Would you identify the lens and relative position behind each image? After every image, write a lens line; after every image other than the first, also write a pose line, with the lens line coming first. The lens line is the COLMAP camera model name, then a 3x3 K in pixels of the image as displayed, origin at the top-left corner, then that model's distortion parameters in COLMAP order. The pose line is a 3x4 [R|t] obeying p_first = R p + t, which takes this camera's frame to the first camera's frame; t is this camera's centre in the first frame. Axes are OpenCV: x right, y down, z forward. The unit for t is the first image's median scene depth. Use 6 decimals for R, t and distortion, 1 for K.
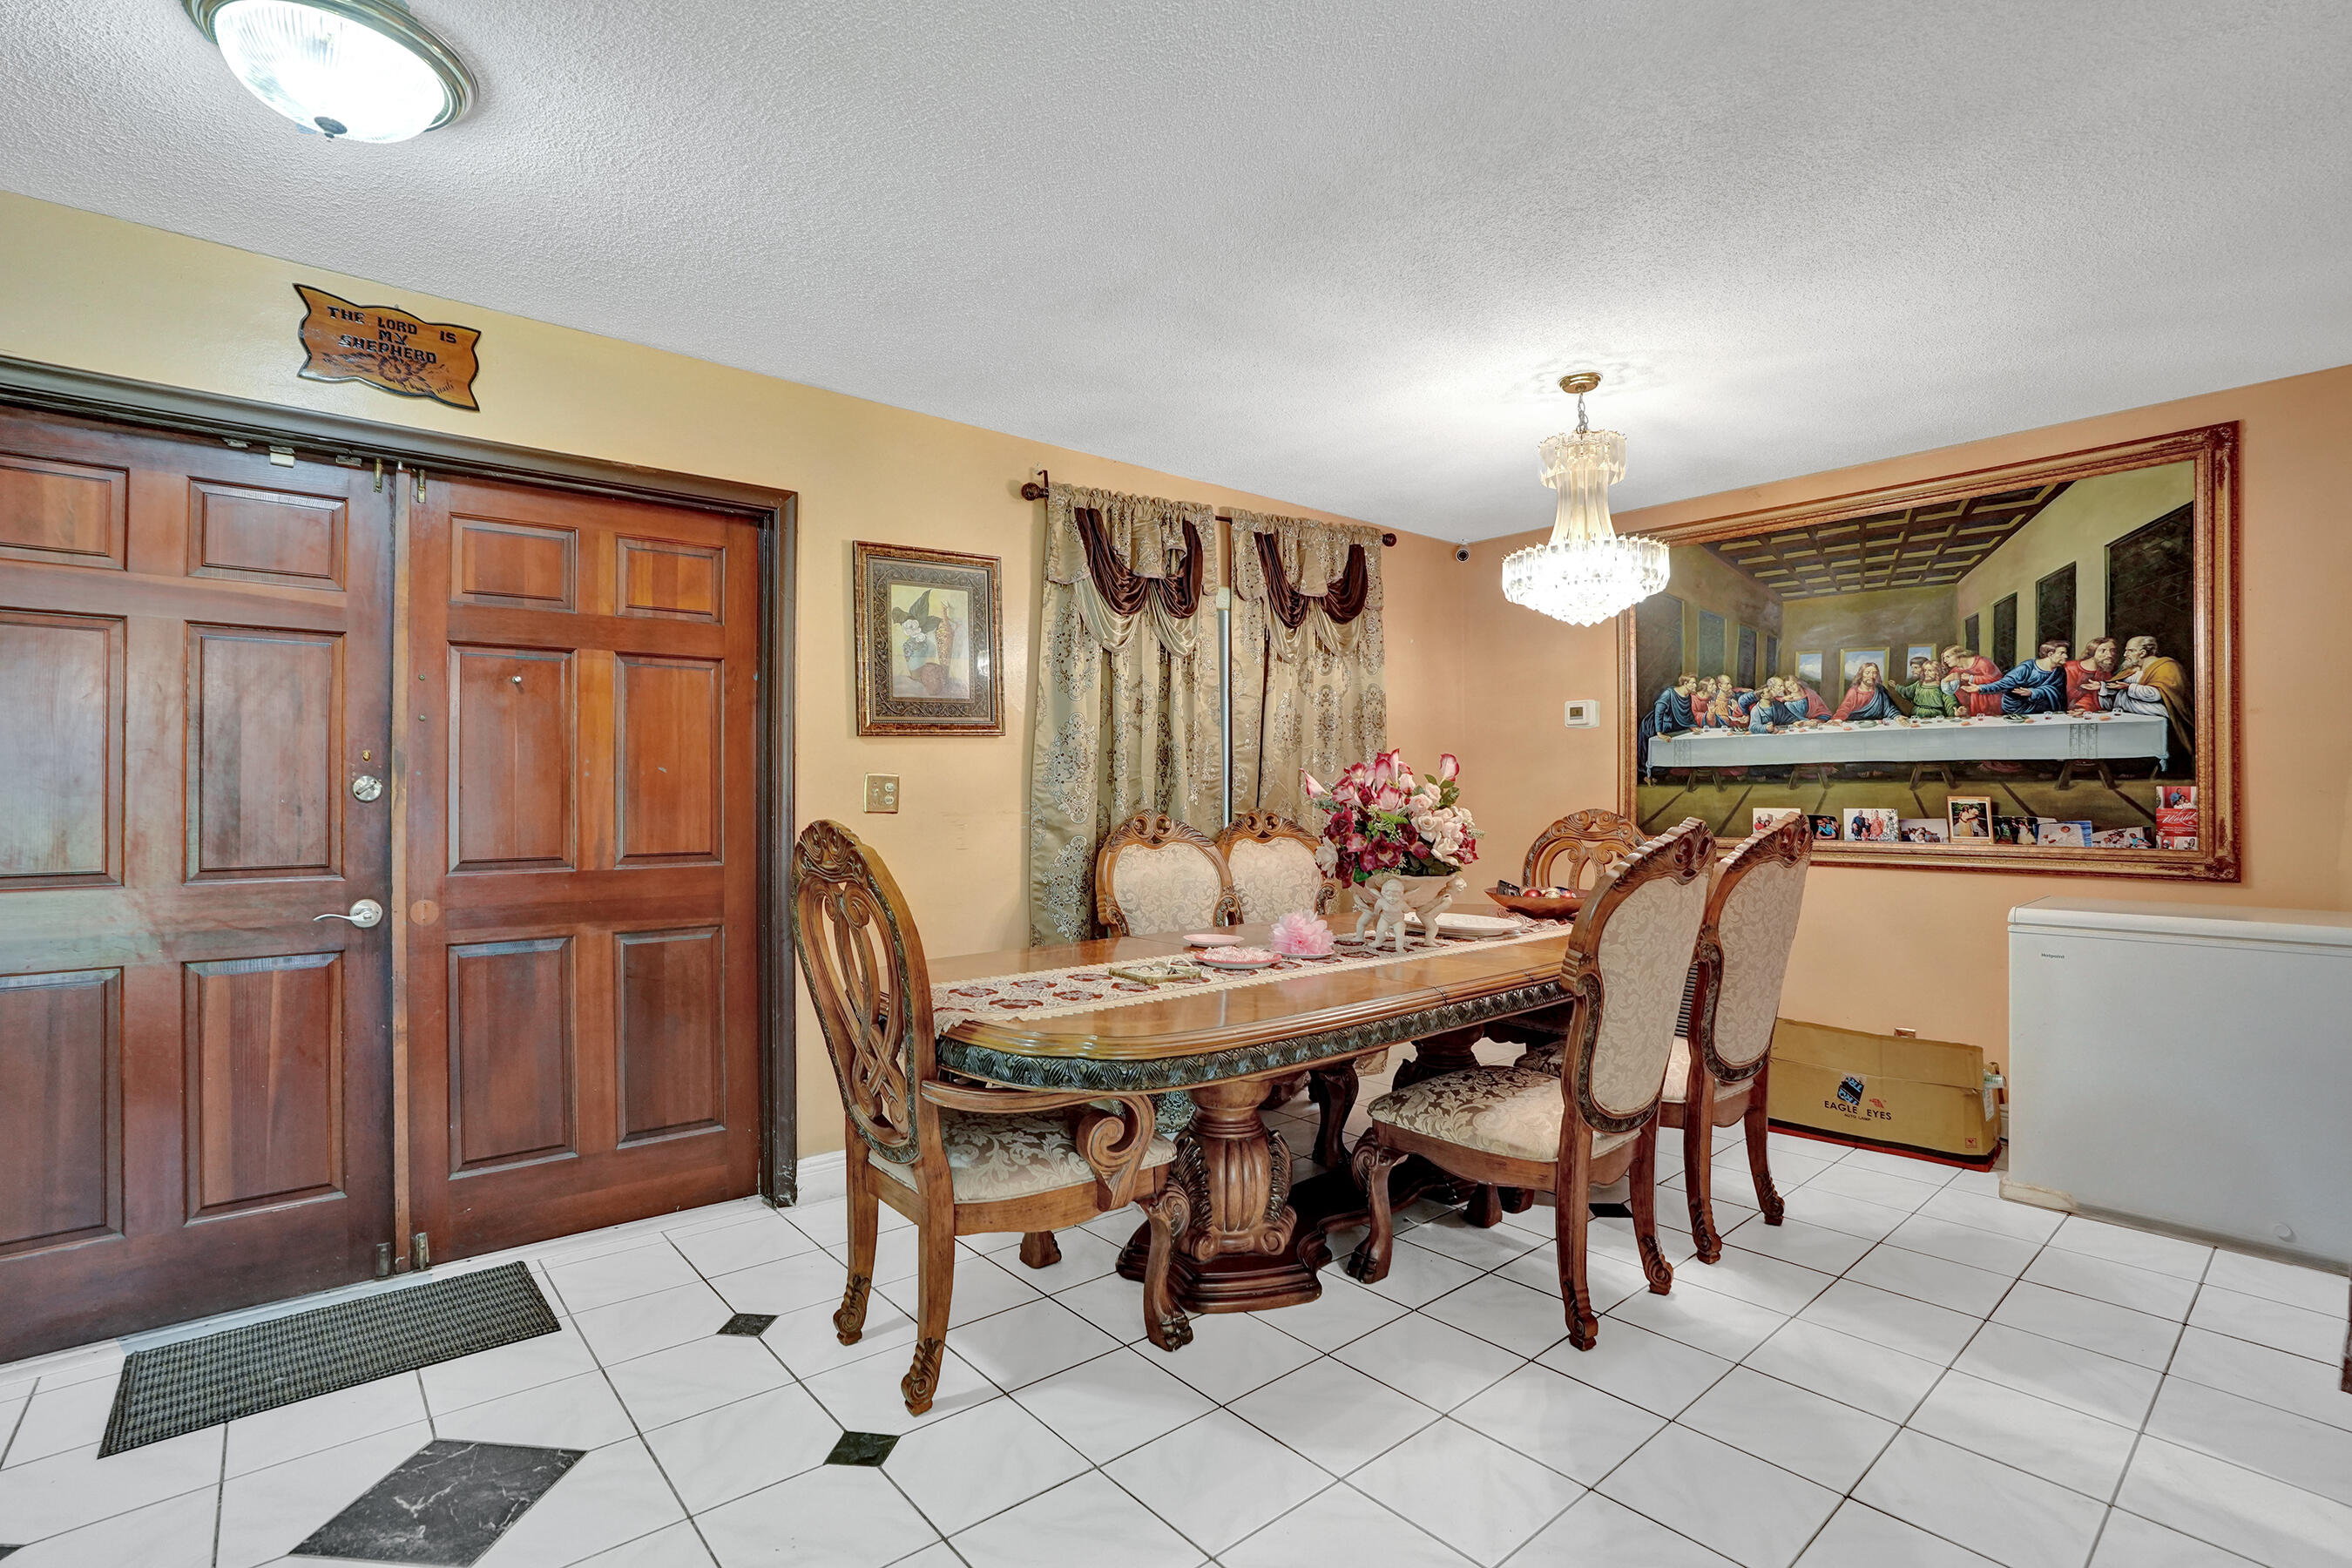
lens RADIAL K [[1090.7, 0, 1165.6], [0, 1090.7, 777.0], [0, 0, 1]] dist [-0.066180, 0.023636]
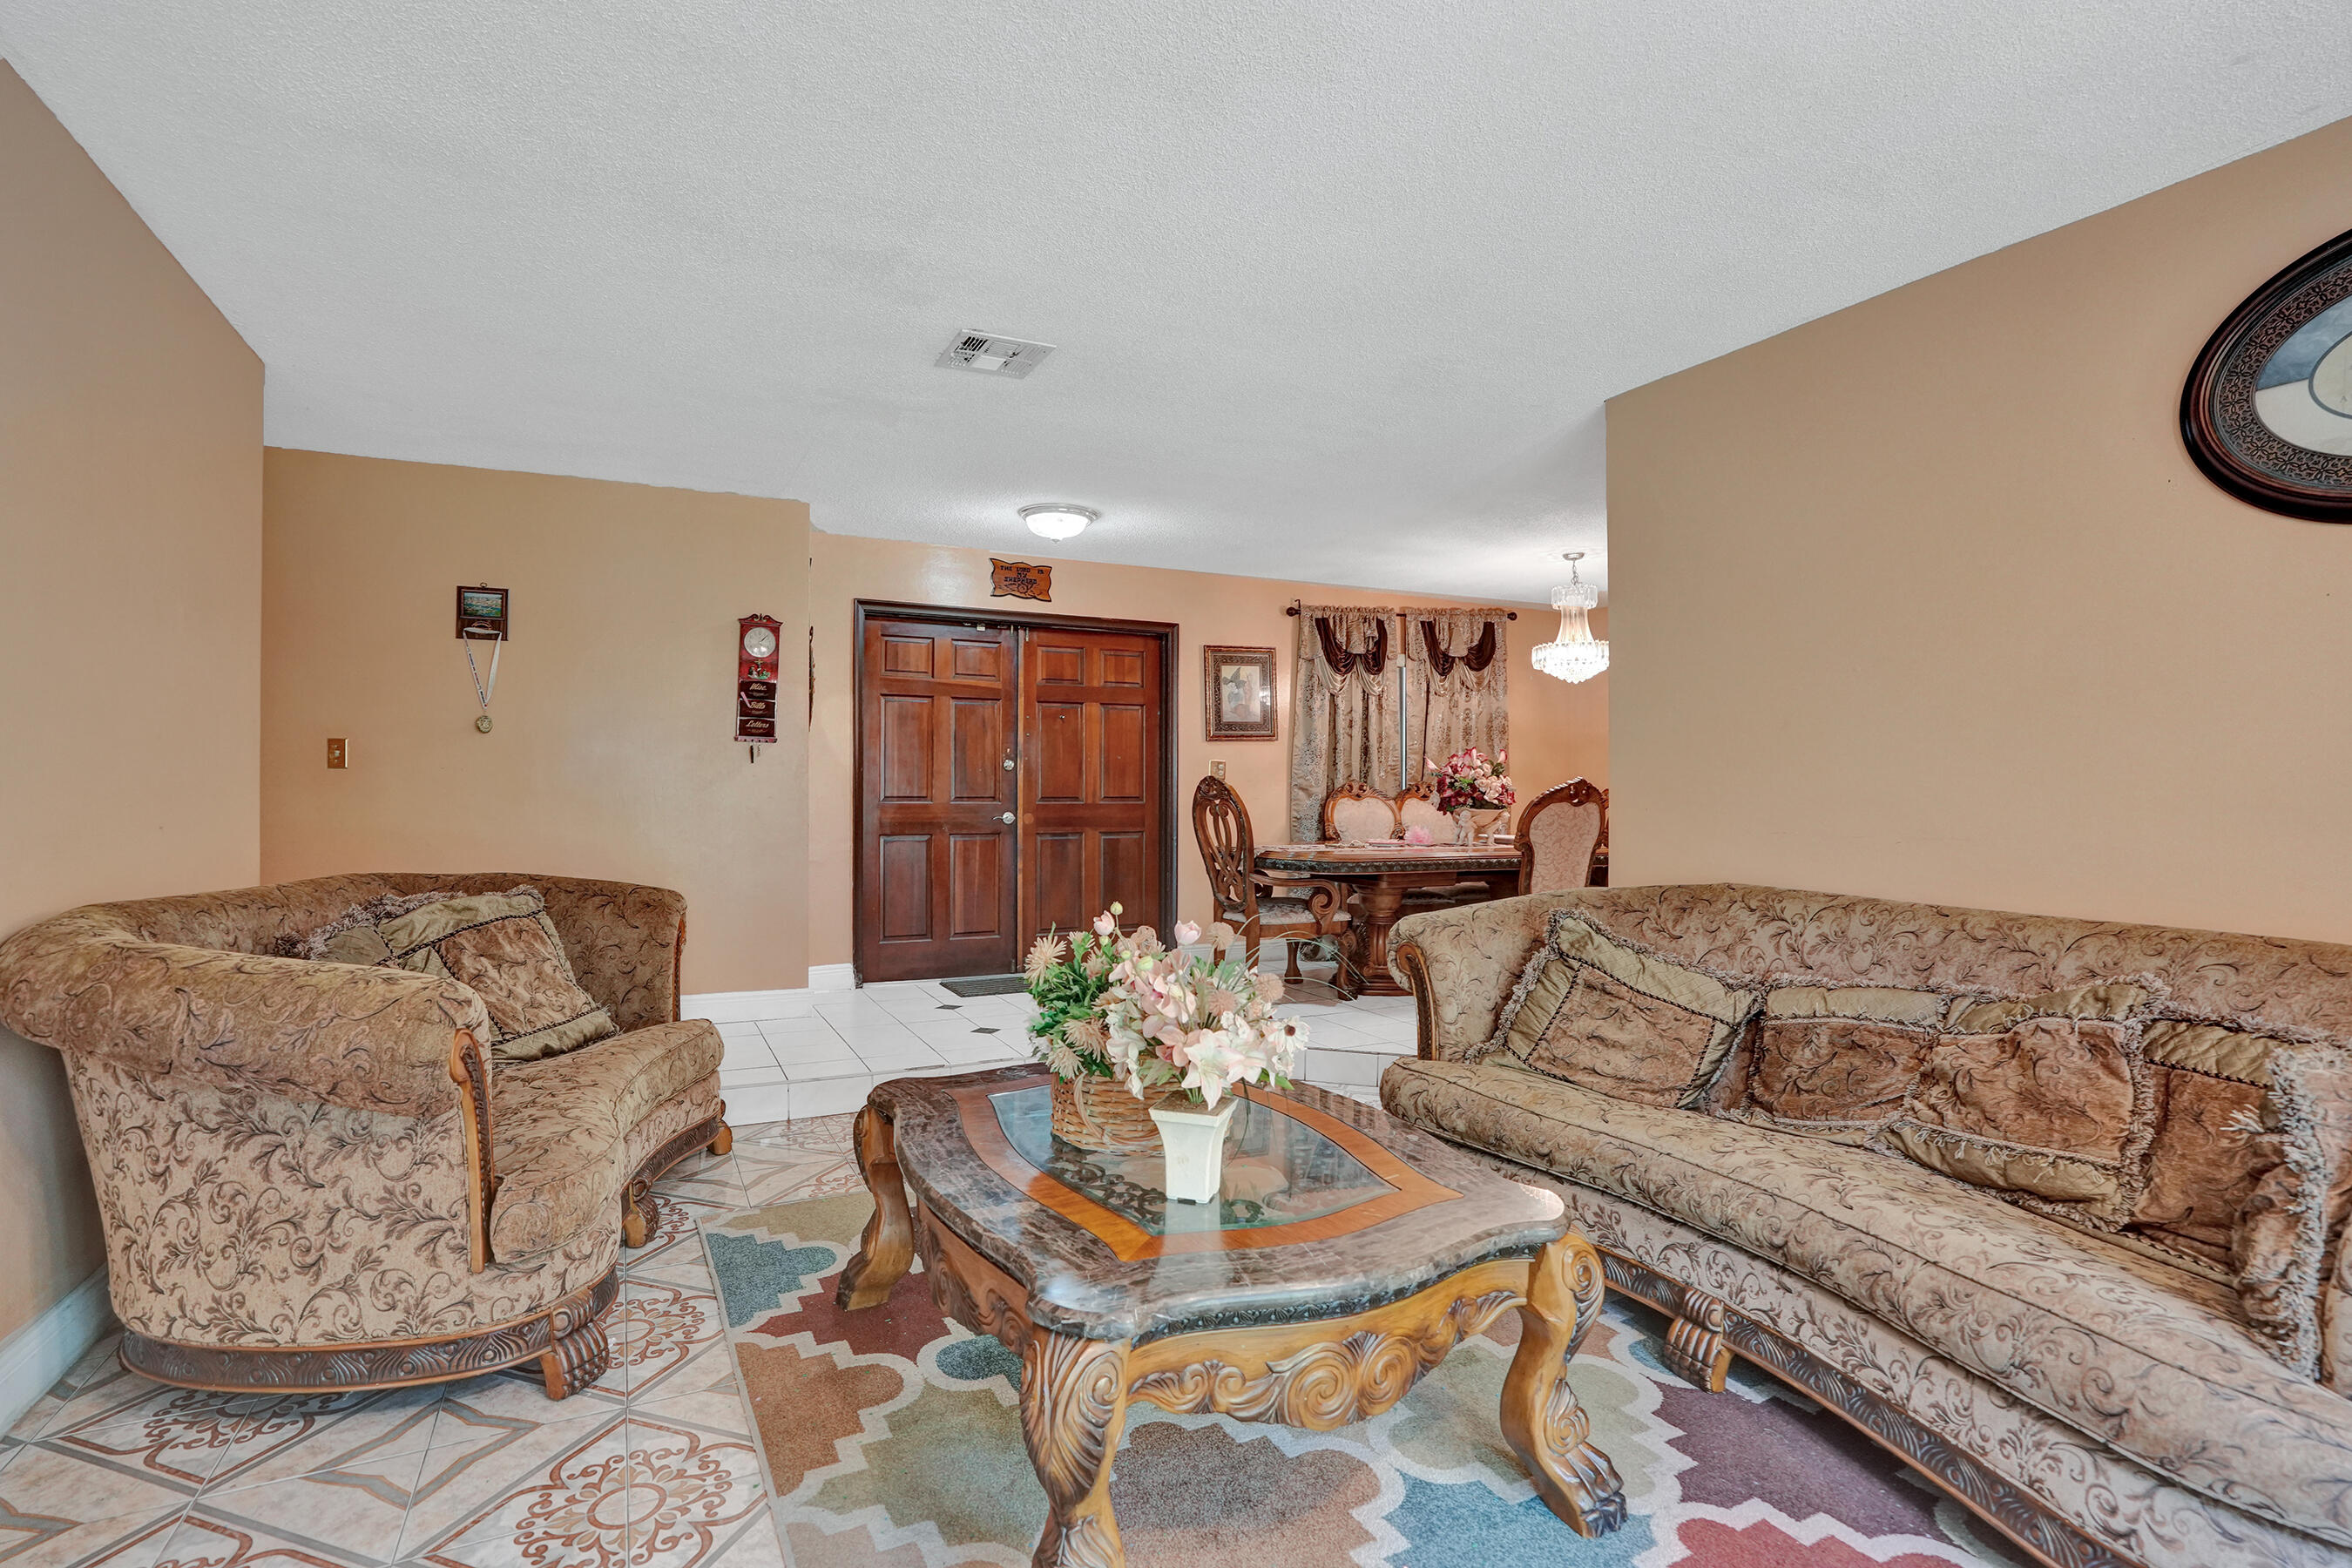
lens RADIAL K [[1090.7, 0, 1182.6], [0, 1090.7, 780.6], [0, 0, 1]] dist [-0.066180, 0.023636]
pose [[0.974840, 0.003967, -0.222869, 0.127144], [-0.002353, 0.999969, 0.007508, 0.020619], [0.222892, -0.006795, 0.974819, -0.989982]]
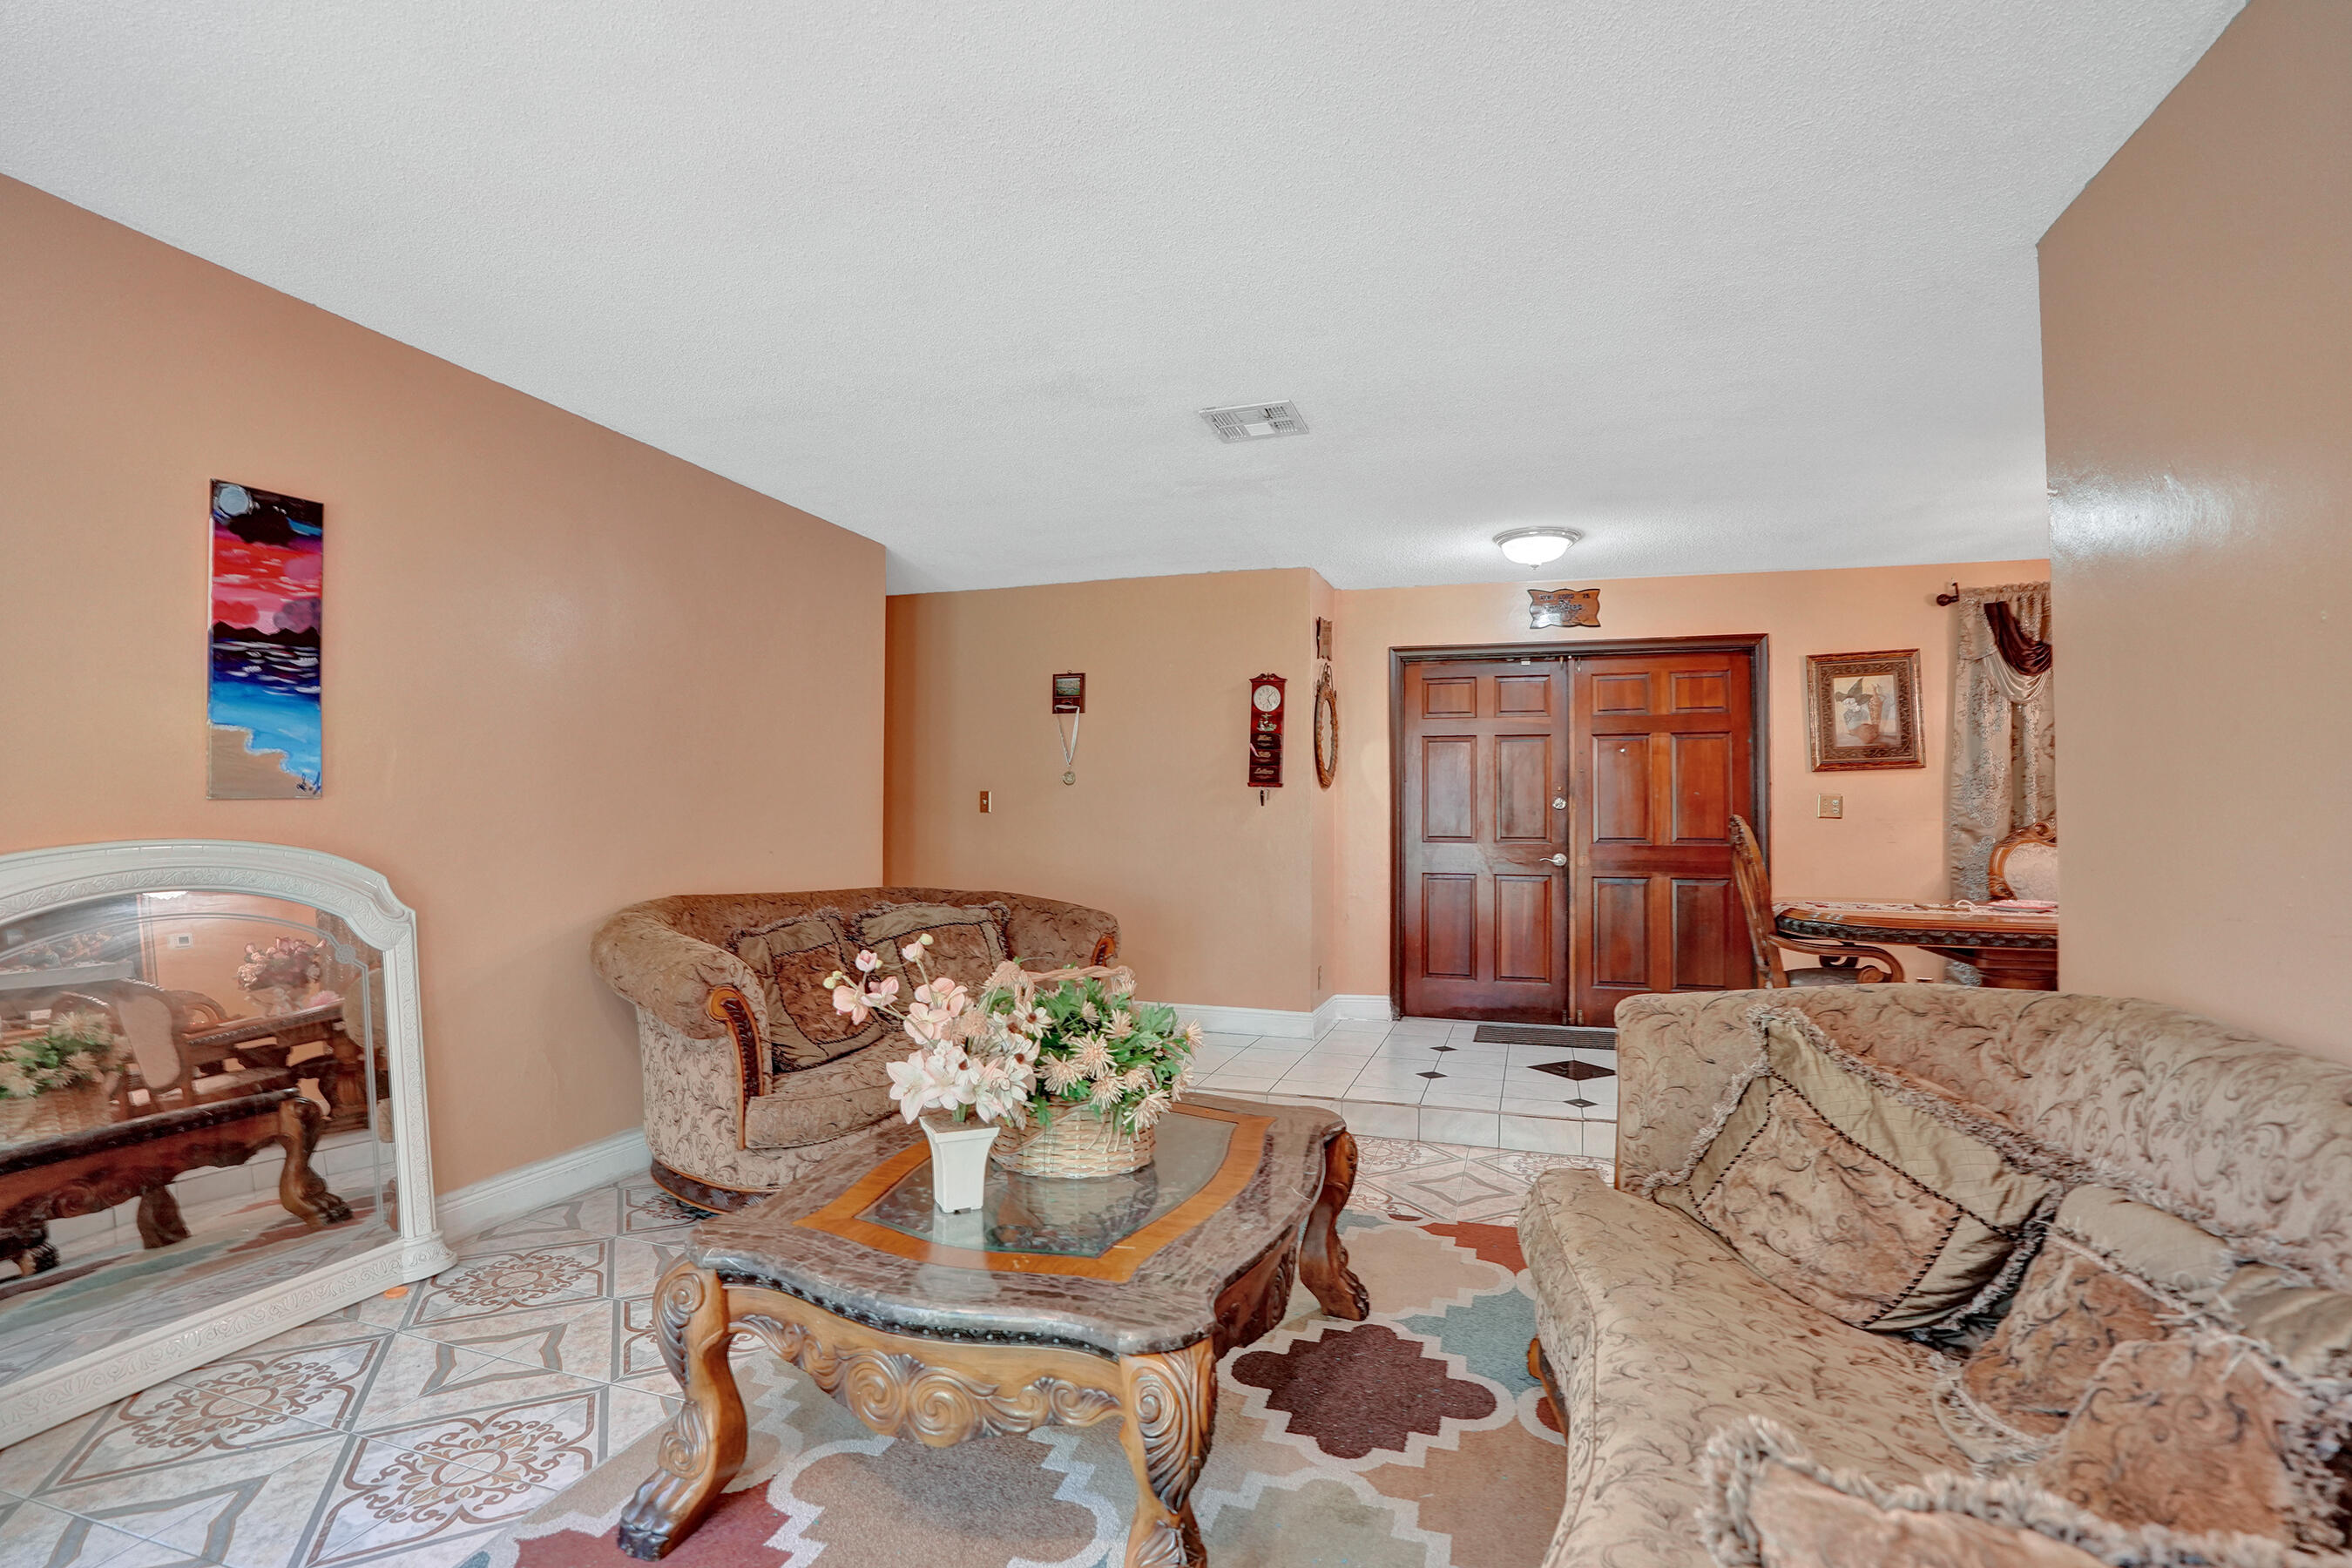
lens RADIAL K [[1090.7, 0, 1193.8], [0, 1090.7, 788.5], [0, 0, 1]] dist [-0.066180, 0.023636]
pose [[0.540094, -0.018938, -0.841392, 0.577993], [0.005057, 0.999802, -0.019257, 0.014527], [0.841590, 0.006146, 0.540082, -0.680679]]
